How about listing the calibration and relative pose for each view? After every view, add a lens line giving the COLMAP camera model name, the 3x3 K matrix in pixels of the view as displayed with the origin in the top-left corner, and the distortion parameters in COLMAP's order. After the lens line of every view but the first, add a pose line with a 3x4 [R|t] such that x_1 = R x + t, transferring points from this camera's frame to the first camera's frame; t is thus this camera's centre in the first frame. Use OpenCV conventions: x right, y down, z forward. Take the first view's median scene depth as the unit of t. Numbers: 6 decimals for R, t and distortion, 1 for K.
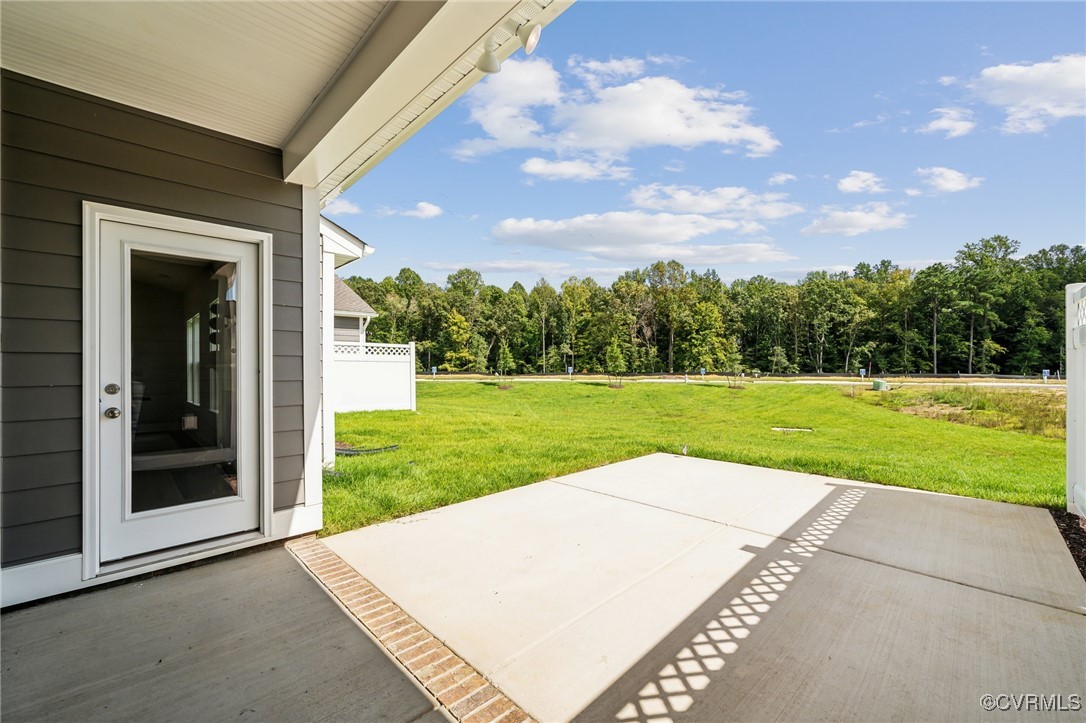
lens RADIAL K [[433.1, 0, 543.0], [0, 433.1, 361.5], [0, 0, 1]] dist [-0.000344, -0.000016]
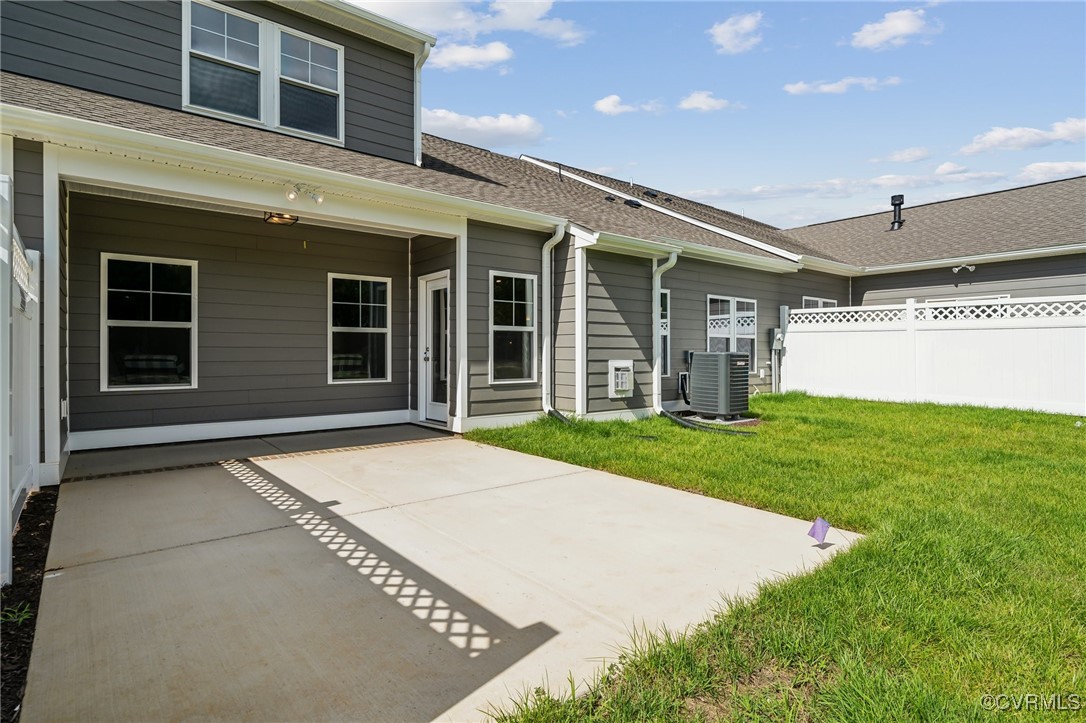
lens RADIAL K [[565.7, 0, 543.0], [0, 565.7, 361.5], [0, 0, 1]] dist [-0.000524, -0.000069]
pose [[-0.100567, 0.018831, -0.994752, 1.684708], [0.015970, 0.999723, 0.017310, 0.069221], [0.994802, -0.014146, -0.100840, 1.558590]]
